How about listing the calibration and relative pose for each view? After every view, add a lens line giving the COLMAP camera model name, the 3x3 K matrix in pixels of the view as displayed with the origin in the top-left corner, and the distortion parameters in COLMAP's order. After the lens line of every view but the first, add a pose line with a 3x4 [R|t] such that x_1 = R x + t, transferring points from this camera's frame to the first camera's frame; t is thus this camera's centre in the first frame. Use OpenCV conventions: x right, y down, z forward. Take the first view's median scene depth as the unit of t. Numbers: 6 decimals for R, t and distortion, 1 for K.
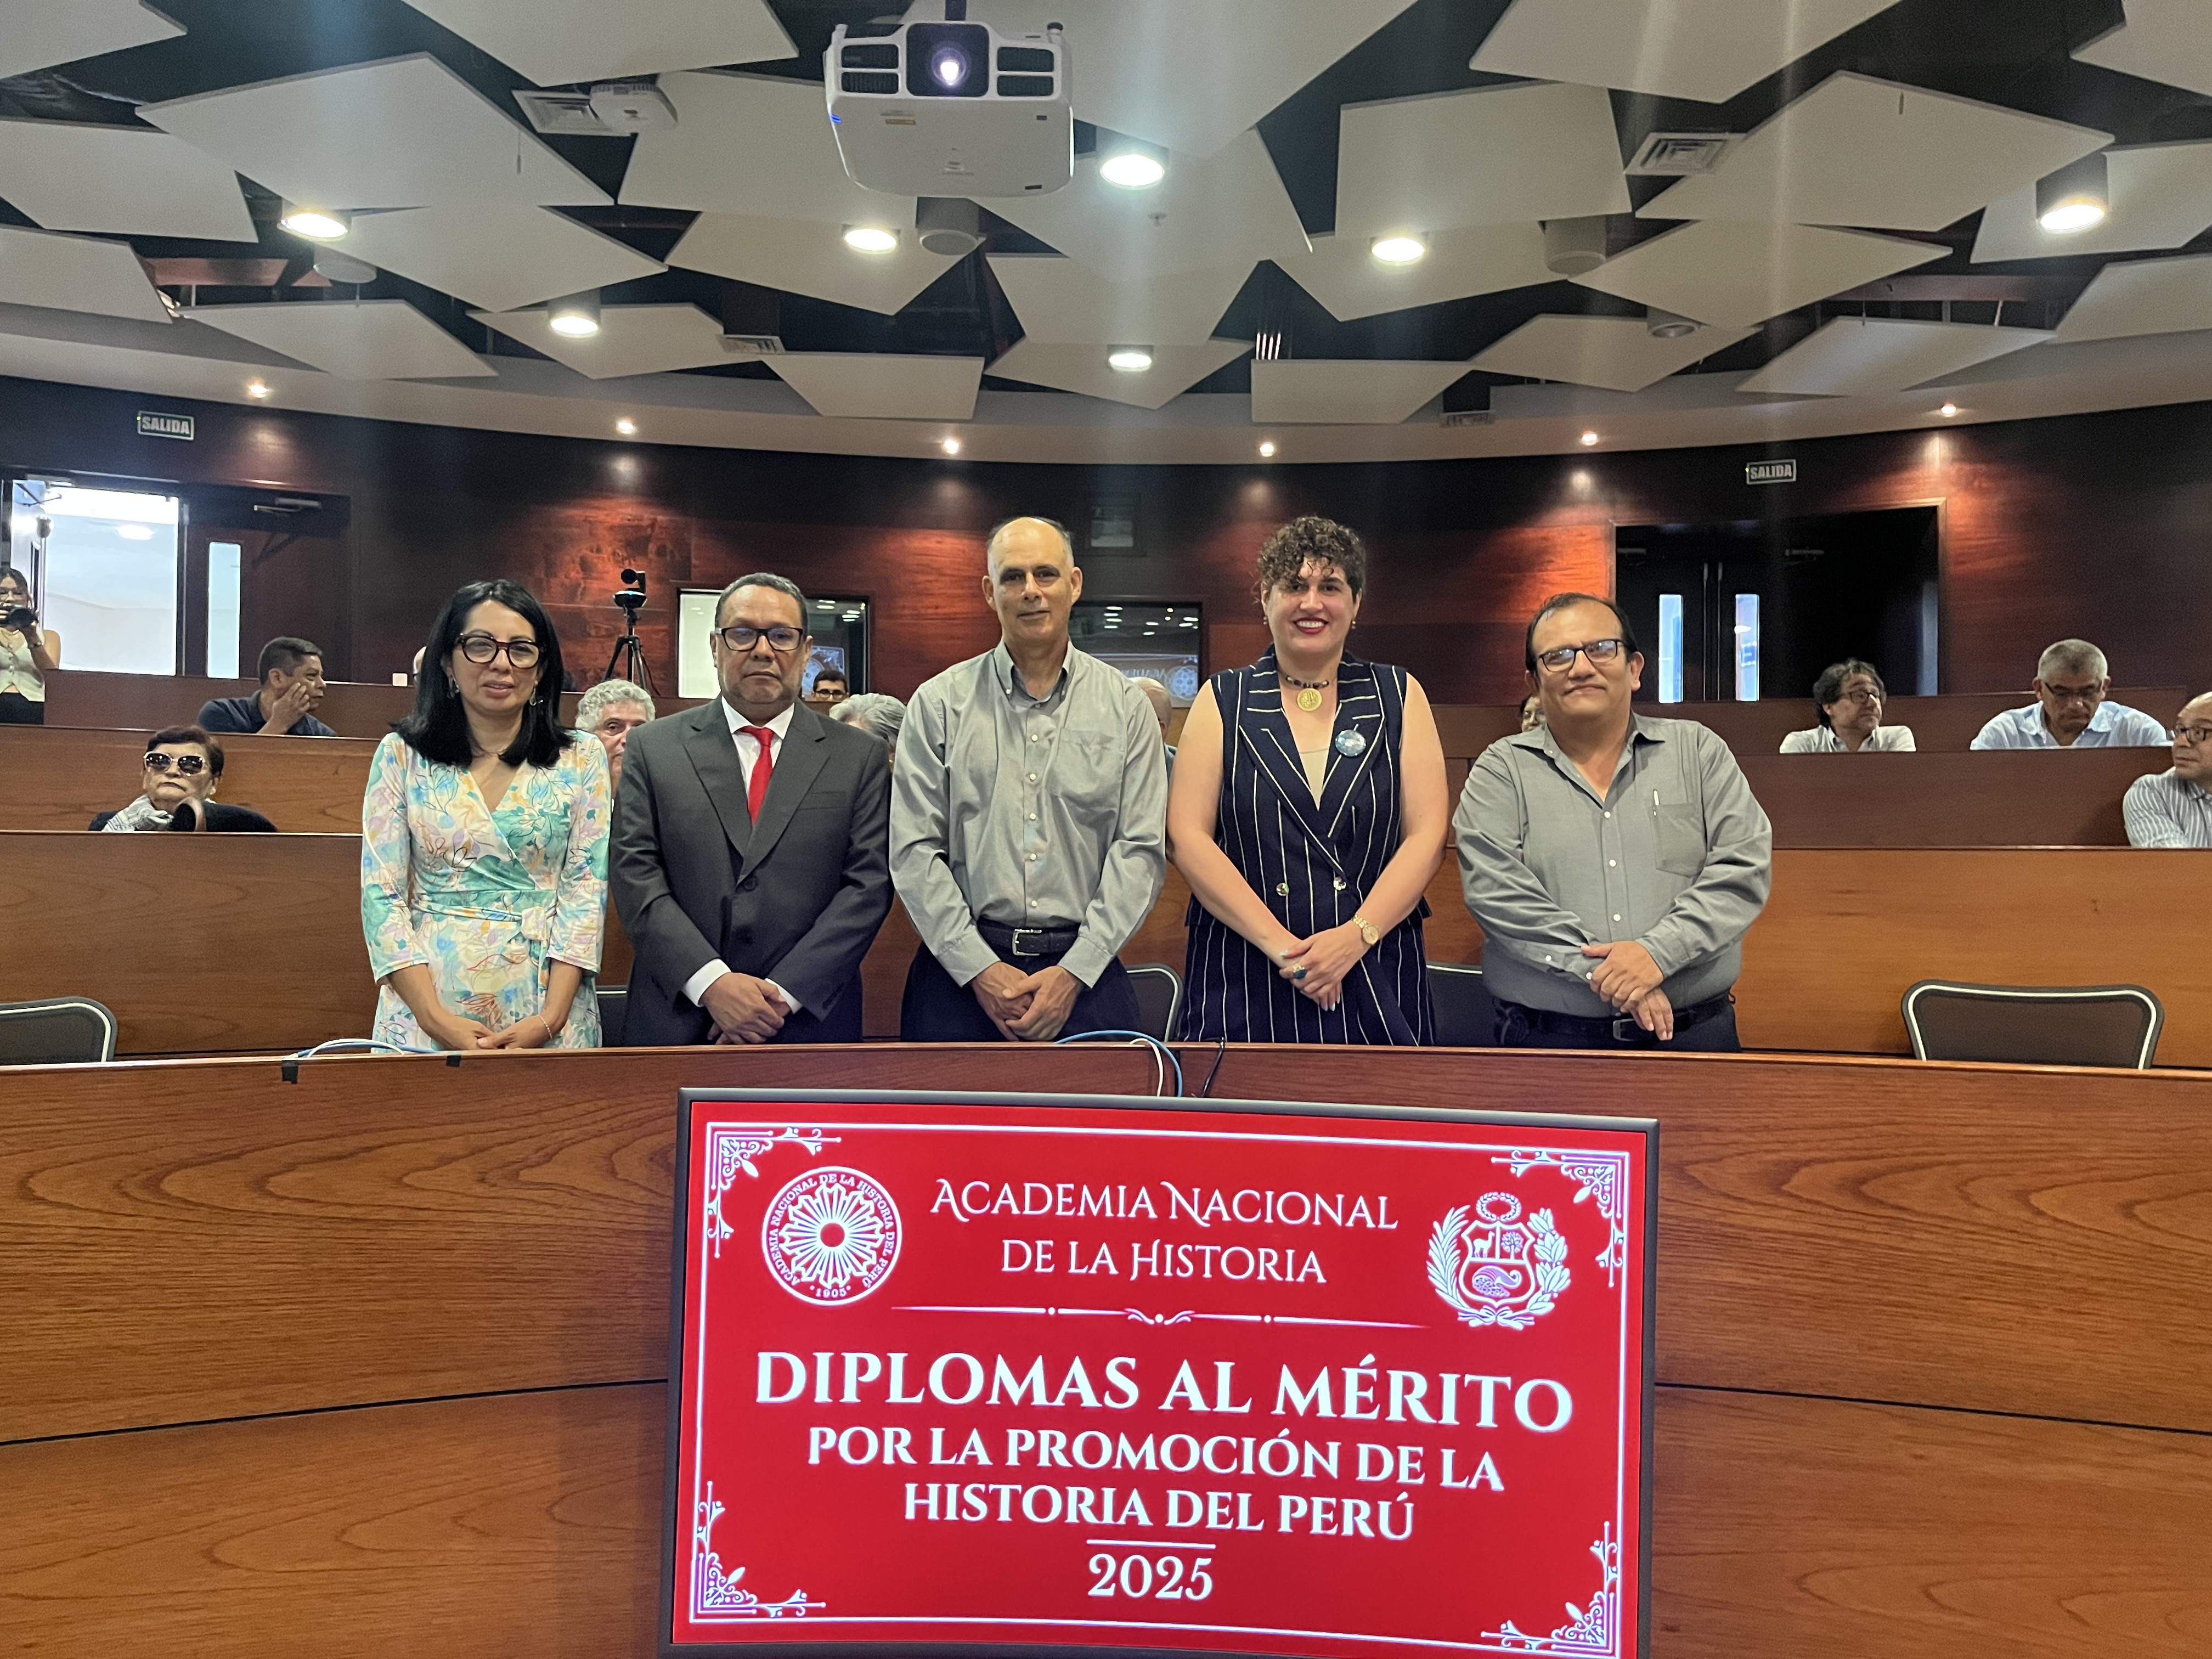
lens RADIAL K [[1660.0, 0, 1152.2], [0, 1660.0, 797.4], [0, 0, 1]] dist [0.059380, -0.081443]
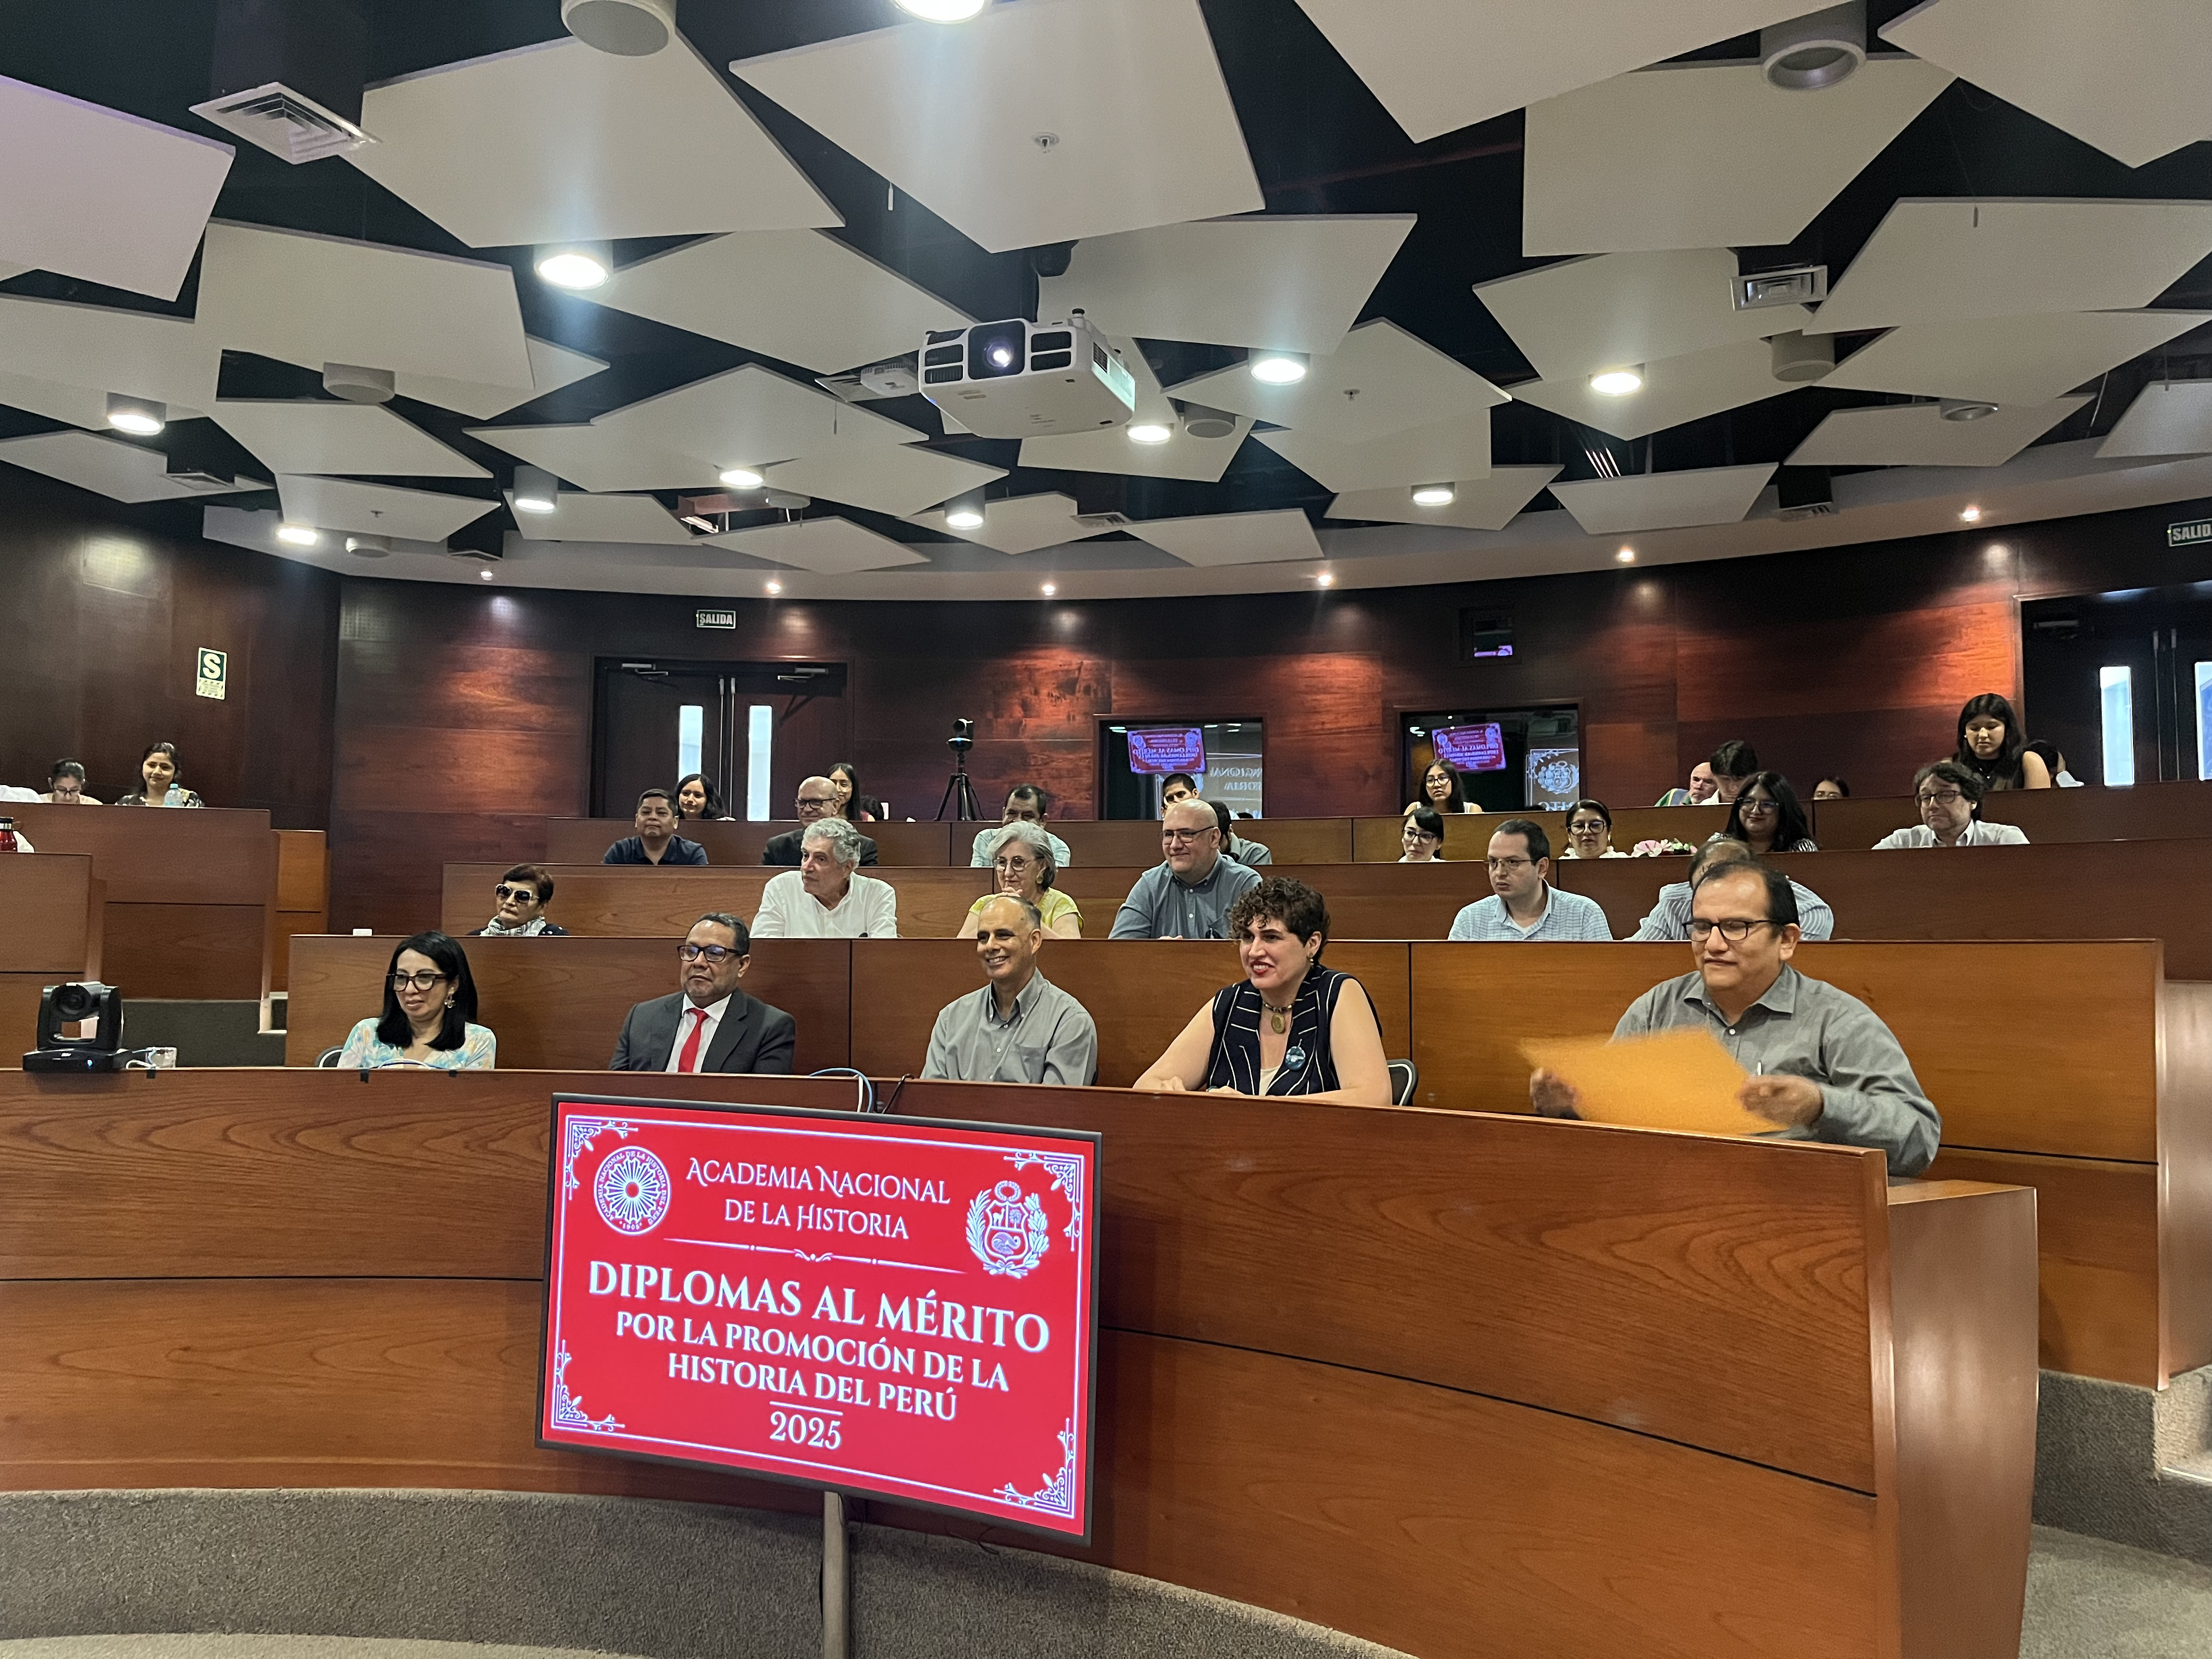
lens RADIAL K [[1660.0, 0, 1152.2], [0, 1660.0, 797.4], [0, 0, 1]] dist [0.059380, -0.081443]
pose [[0.930069, -0.035671, -0.365648, 0.857048], [0.014590, 0.998076, -0.060257, -0.006570], [0.367094, 0.050708, 0.928801, -0.309201]]
